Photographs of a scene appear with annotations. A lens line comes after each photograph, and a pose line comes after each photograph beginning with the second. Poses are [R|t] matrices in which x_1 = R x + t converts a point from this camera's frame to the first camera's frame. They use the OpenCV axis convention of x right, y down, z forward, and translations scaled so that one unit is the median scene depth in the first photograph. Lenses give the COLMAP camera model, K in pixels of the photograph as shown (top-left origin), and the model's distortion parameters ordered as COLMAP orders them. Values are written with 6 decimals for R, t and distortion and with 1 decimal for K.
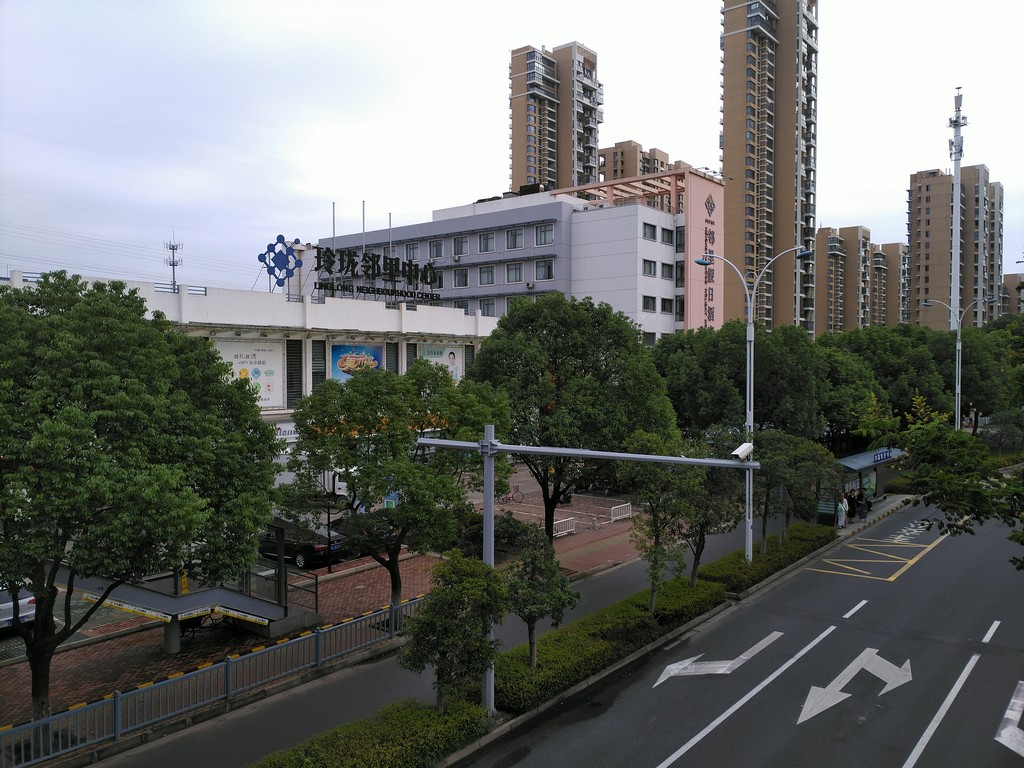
lens RADIAL K [[836.5, 0, 513.9], [0, 836.5, 387.4], [0, 0, 1]] dist [0.014332, -0.000737]
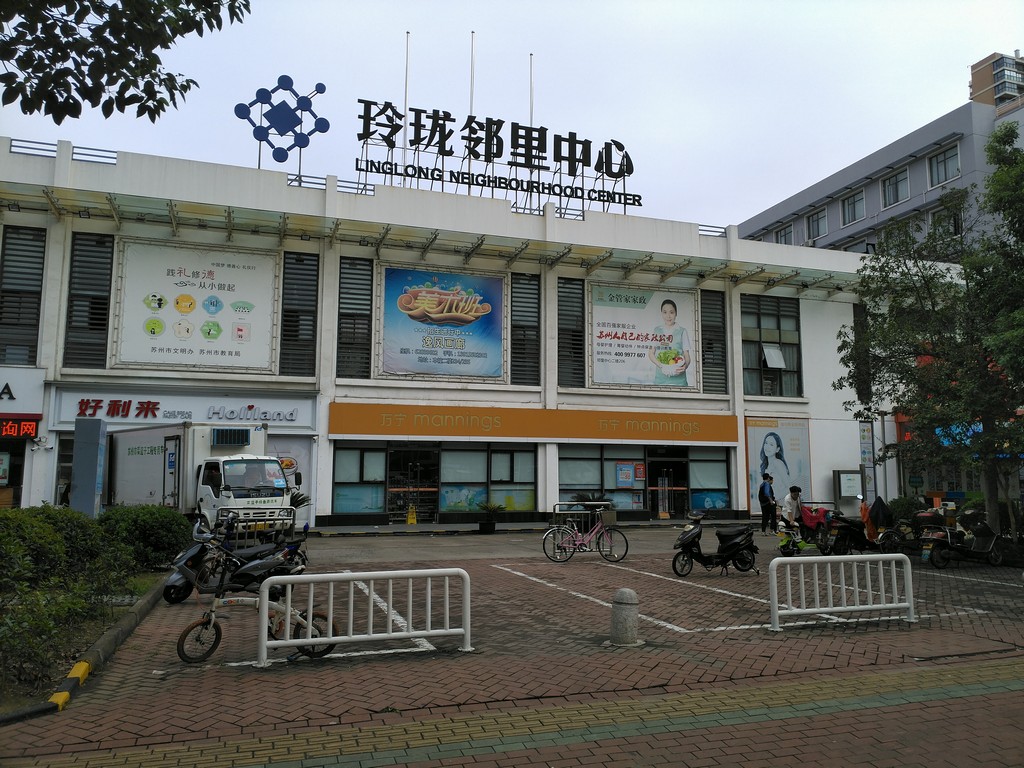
lens RADIAL K [[836.5, 0, 519.3], [0, 836.5, 386.0], [0, 0, 1]] dist [0.014332, -0.000737]
pose [[0.853578, -0.057038, -0.517834, 0.139214], [-0.013769, 0.991171, -0.131871, 0.098739], [0.520784, 0.119692, 0.845256, 0.592487]]
